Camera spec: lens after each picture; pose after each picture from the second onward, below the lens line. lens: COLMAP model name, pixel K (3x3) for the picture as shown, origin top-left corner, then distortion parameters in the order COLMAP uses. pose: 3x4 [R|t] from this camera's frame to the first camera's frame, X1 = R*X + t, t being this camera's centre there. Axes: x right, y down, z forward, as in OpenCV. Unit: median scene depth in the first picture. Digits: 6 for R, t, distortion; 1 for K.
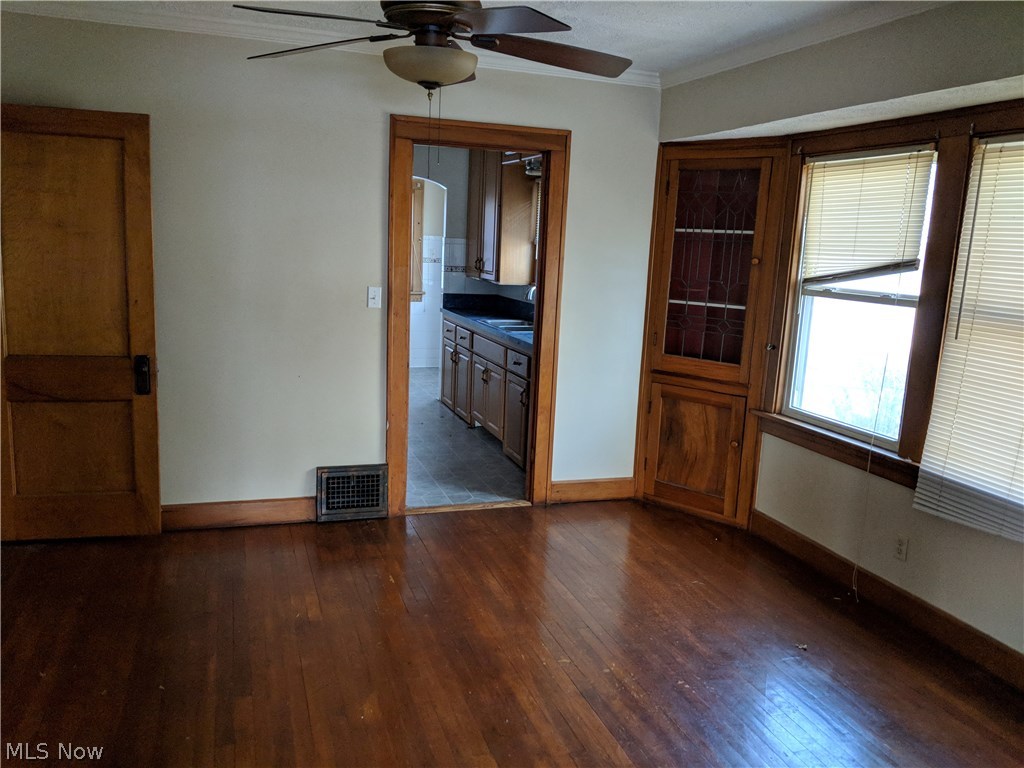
lens RADIAL K [[806.7, 0, 496.5], [0, 806.7, 386.9], [0, 0, 1]] dist [0.065838, -0.122137]
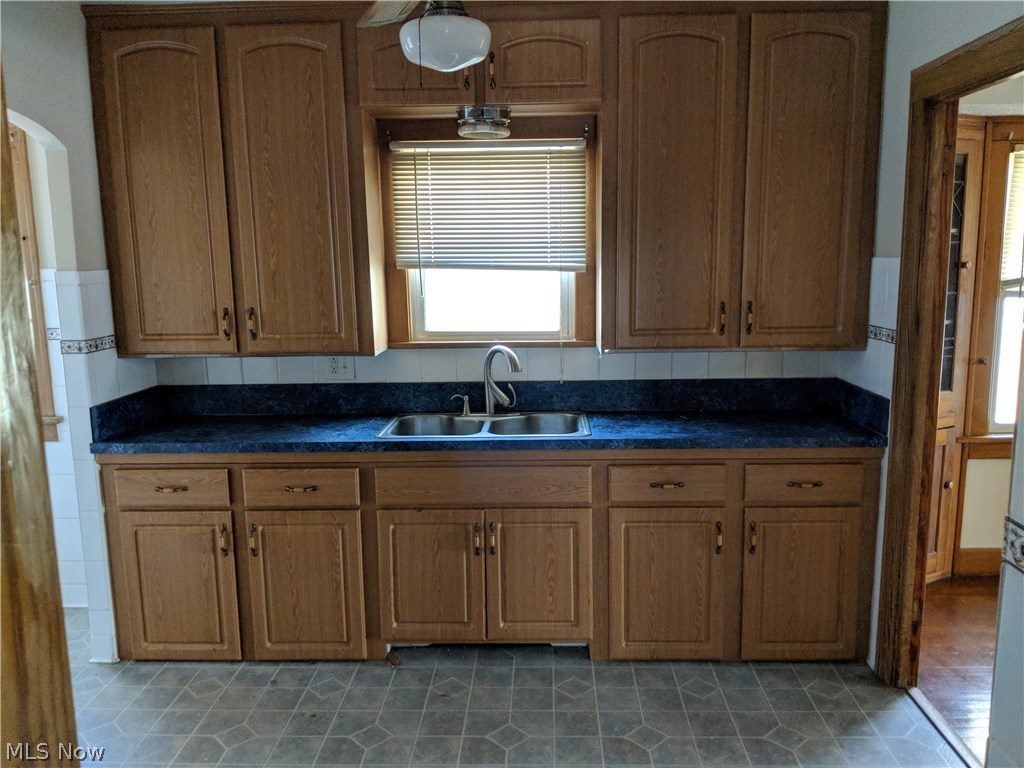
lens RADIAL K [[806.7, 0, 496.5], [0, 806.7, 386.9], [0, 0, 1]] dist [0.065838, -0.122137]
pose [[0.355184, -0.197170, 0.913766, -0.755368], [0.203907, 0.970306, 0.130111, -0.283005], [-0.912286, 0.140111, 0.384841, 1.342583]]
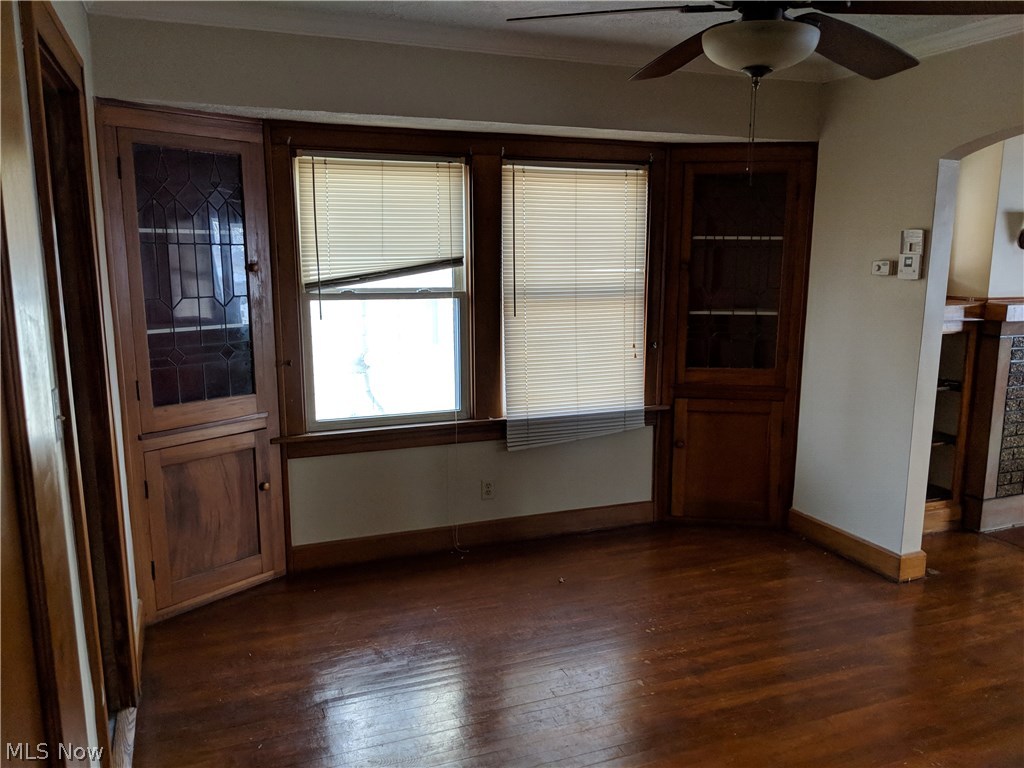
lens RADIAL K [[820.6, 0, 516.4], [0, 820.6, 412.2], [0, 0, 1]] dist [0.082539, -0.150538]
pose [[-0.068690, -0.230044, 0.970753, -0.664816], [0.181434, 0.953944, 0.238899, -0.197479], [-0.981001, 0.192538, -0.023789, 0.924924]]
